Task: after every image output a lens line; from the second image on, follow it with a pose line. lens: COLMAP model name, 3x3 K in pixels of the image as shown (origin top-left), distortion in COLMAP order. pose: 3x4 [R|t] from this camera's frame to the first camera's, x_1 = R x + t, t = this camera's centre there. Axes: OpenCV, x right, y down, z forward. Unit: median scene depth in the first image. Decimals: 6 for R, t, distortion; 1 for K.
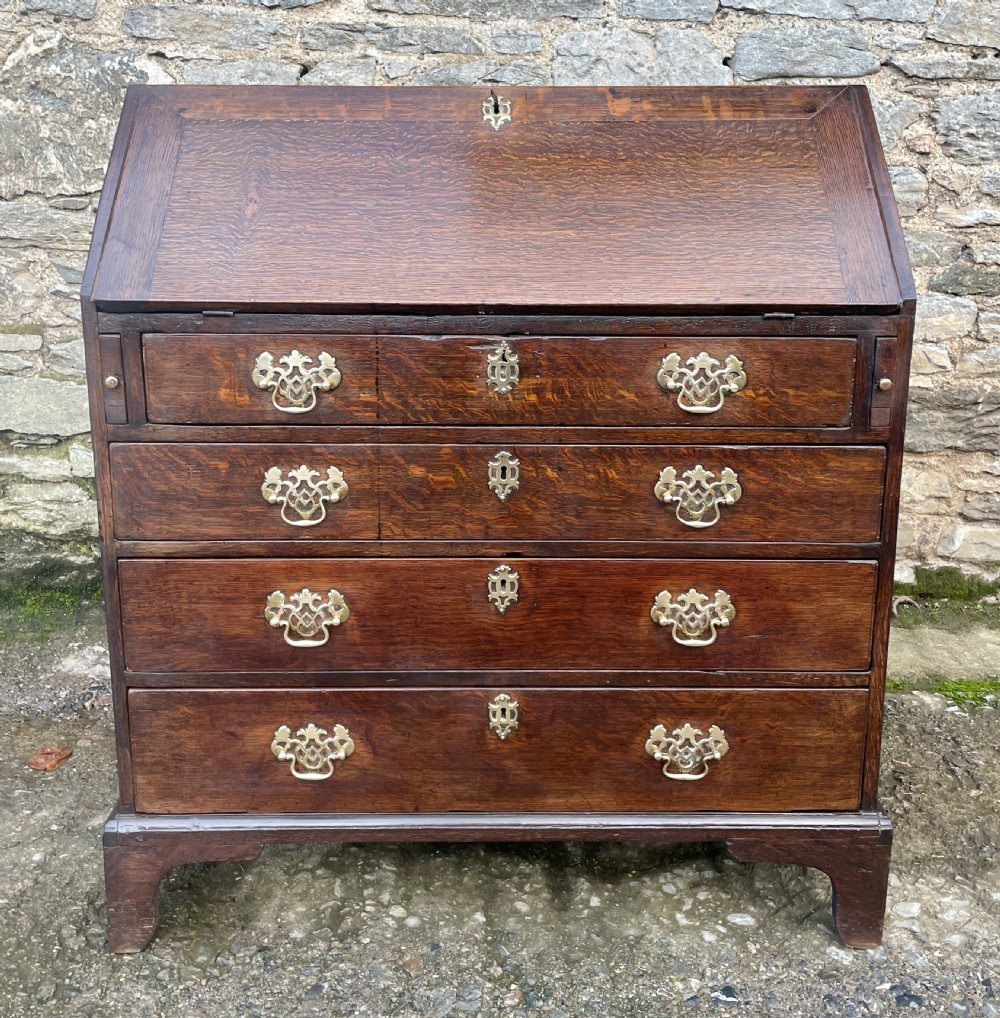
lens RADIAL K [[1110.3, 0, 511.2], [0, 1110.3, 446.4], [0, 0, 1]] dist [0.030042, 0.000000]
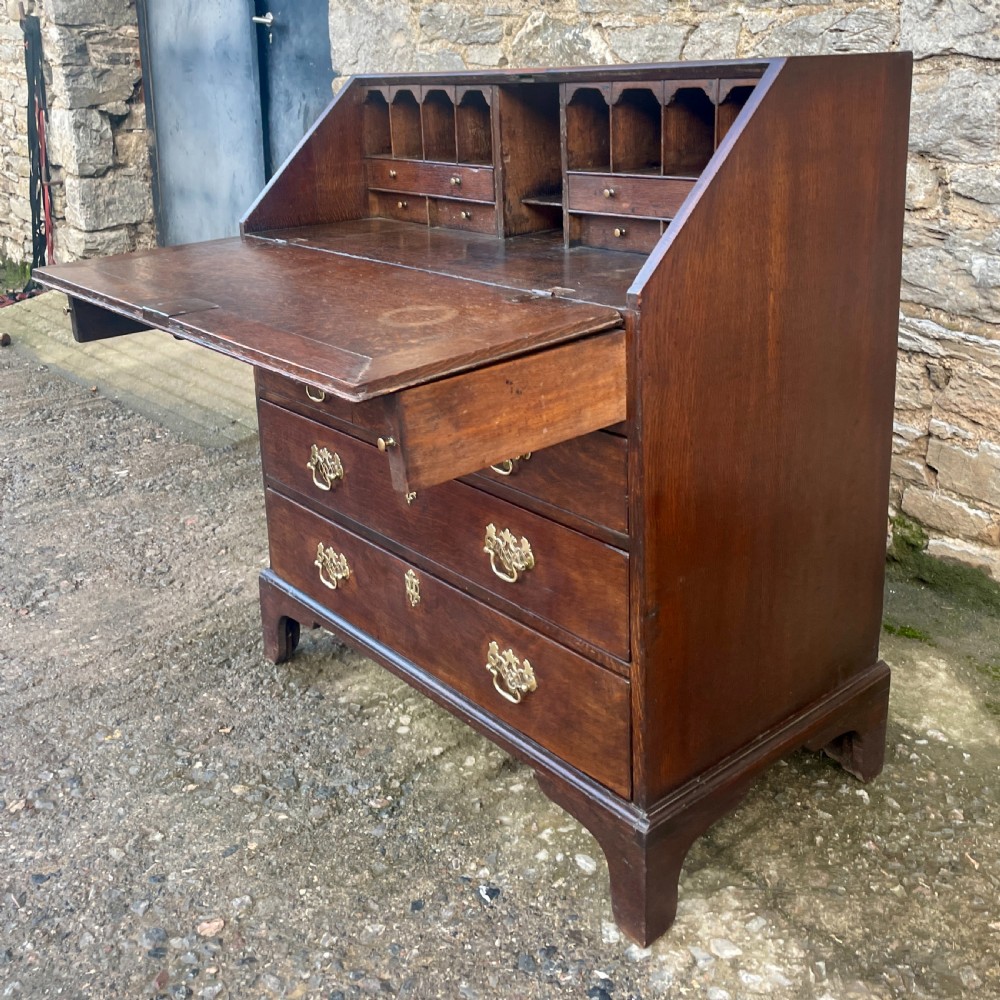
lens RADIAL K [[1097.1, 0, 528.2], [0, 1097.1, 390.3], [0, 0, 1]] dist [0.034826, 0.000000]
pose [[0.645203, 0.191651, -0.739583, 0.884428], [-0.166555, 0.980027, 0.108658, -0.119096], [0.745636, 0.053074, 0.664236, 0.258179]]
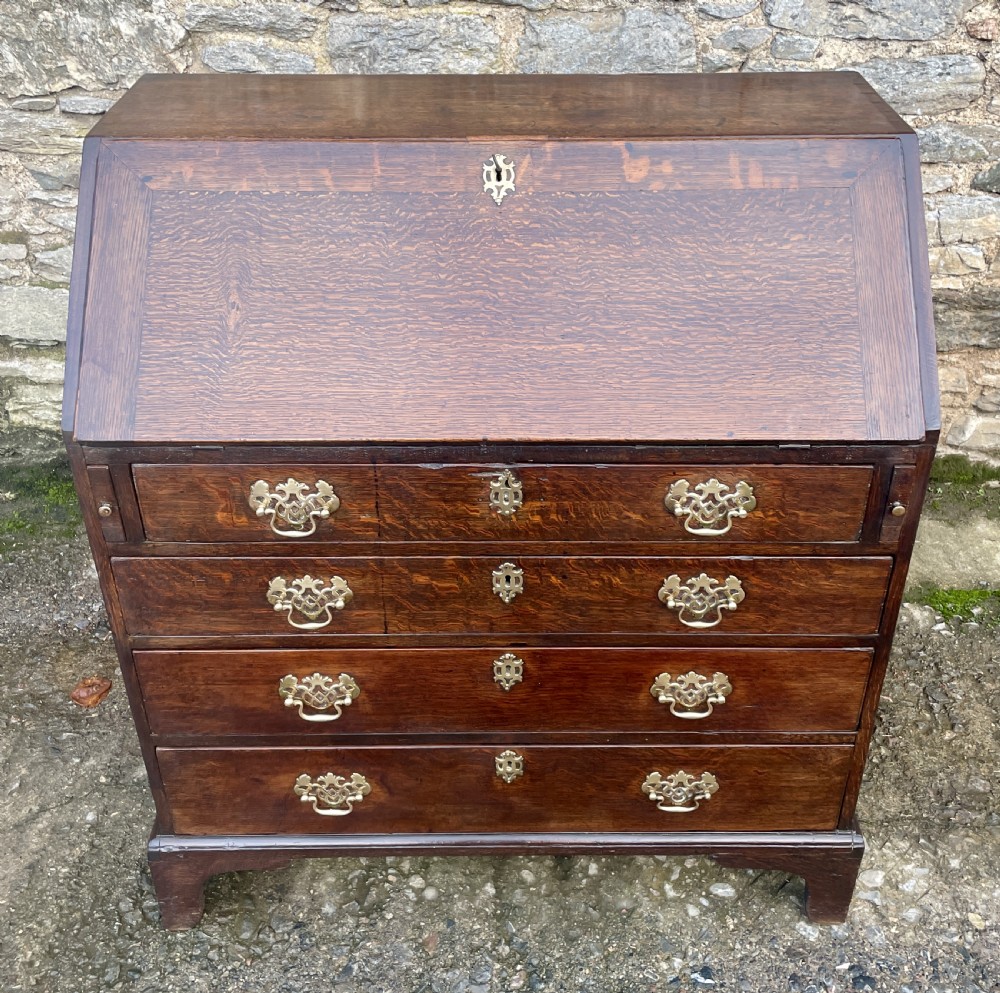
lens RADIAL K [[1097.1, 0, 521.7], [0, 1097.1, 462.7], [0, 0, 1]] dist [0.034826, 0.000000]
pose [[0.999975, 0.001585, -0.006914, 0.011268], [0.000686, 0.948497, 0.316784, -0.348677], [0.007060, -0.316781, 0.948472, 0.085548]]
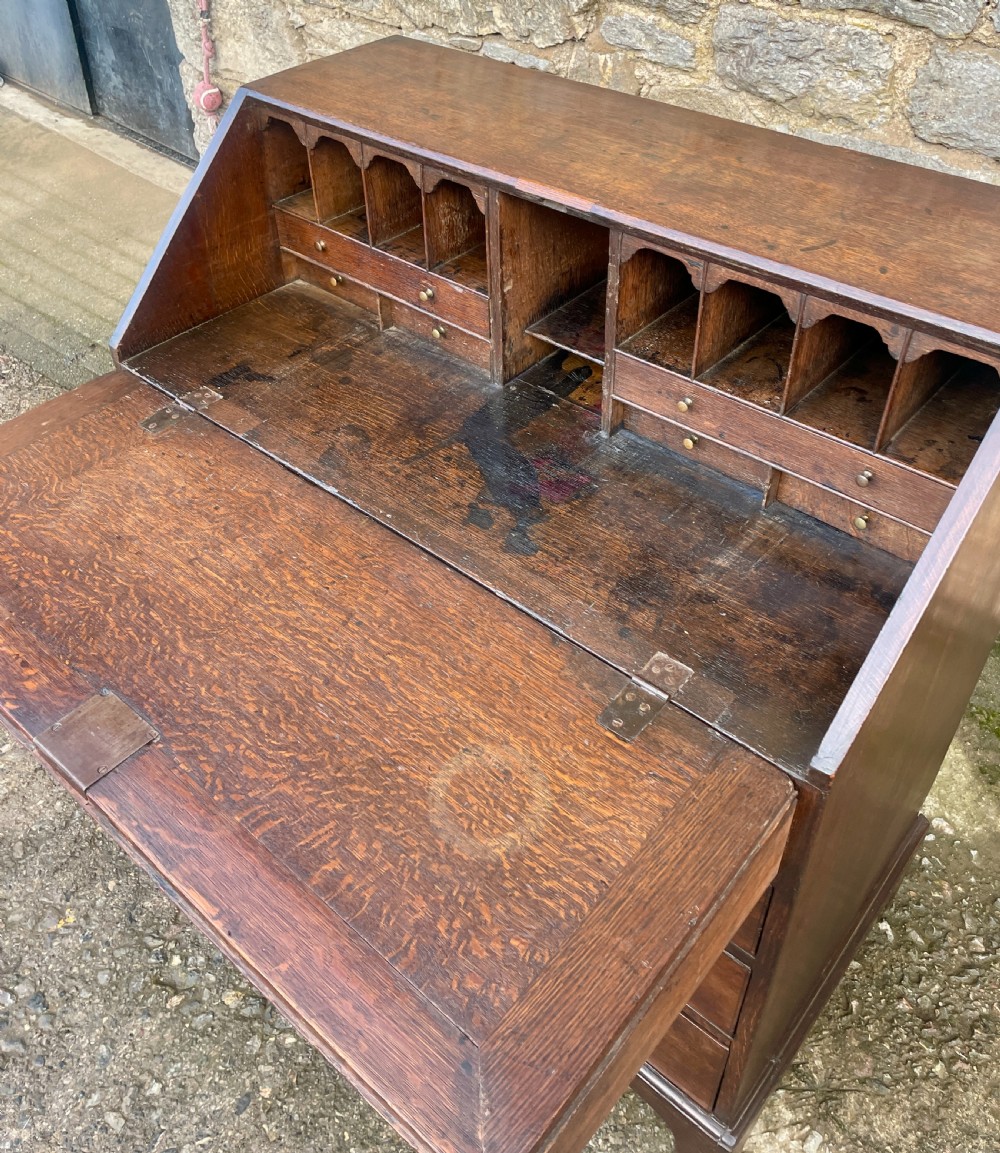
lens RADIAL K [[990.1, 0, 526.7], [0, 990.1, 502.6], [0, 0, 1]] dist [0.067900, -0.091918]
pose [[0.756811, 0.416301, -0.503916, 0.392824], [-0.166133, 0.868140, 0.467689, -0.442059], [0.632169, -0.270235, 0.726179, 0.442973]]
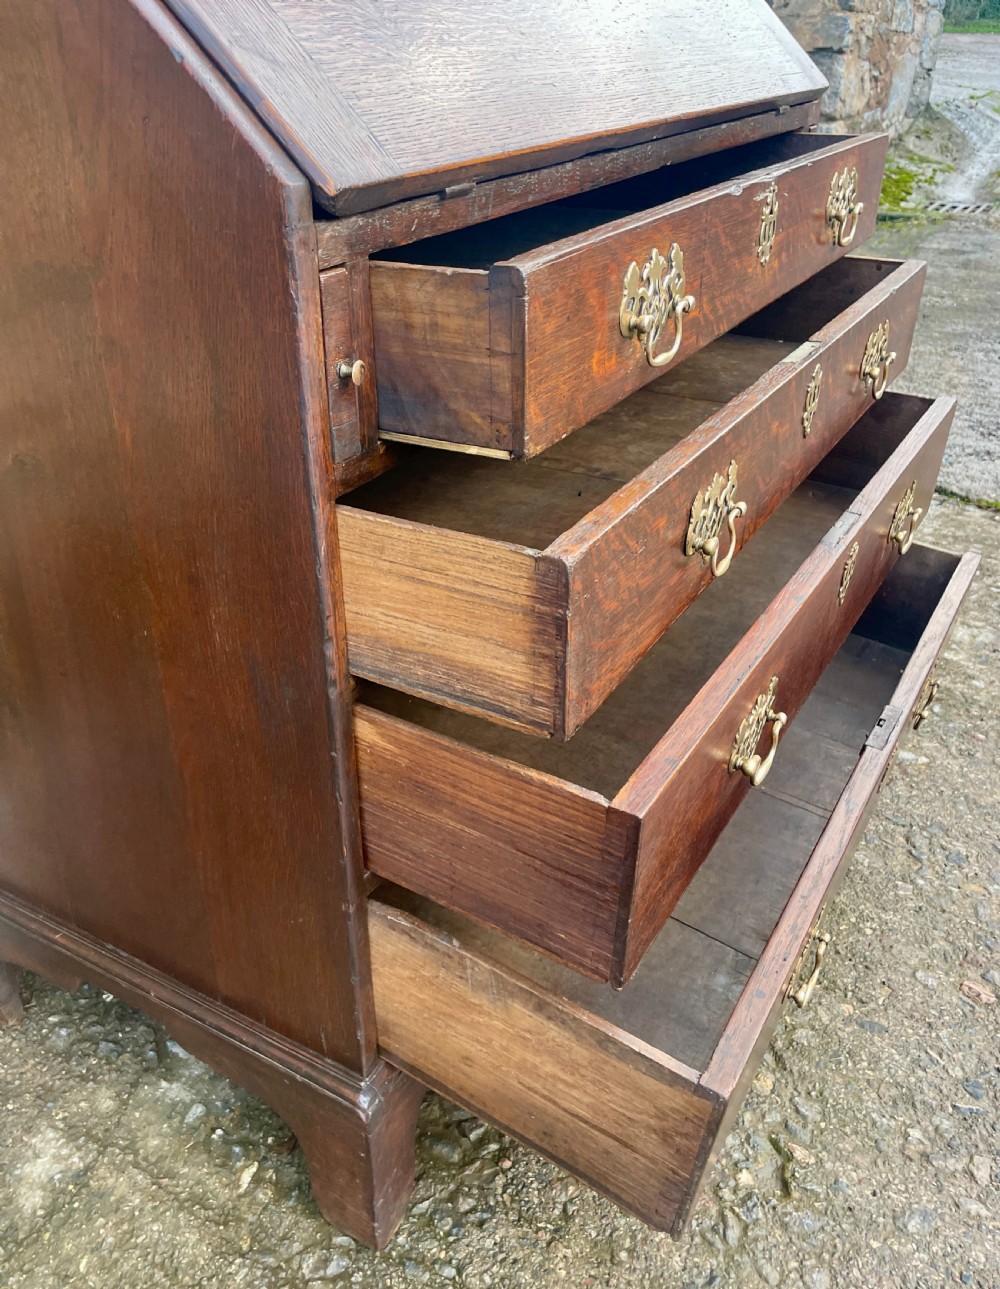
lens RADIAL K [[1075.4, 0, 441.1], [0, 1075.4, 648.2], [0, 0, 1]] dist [0.057353, -0.079015]
pose [[0.544853, -0.435693, 0.716454, -0.633214], [0.237261, 0.899602, 0.366637, -0.097330], [-0.804265, -0.029777, 0.593524, 0.590209]]
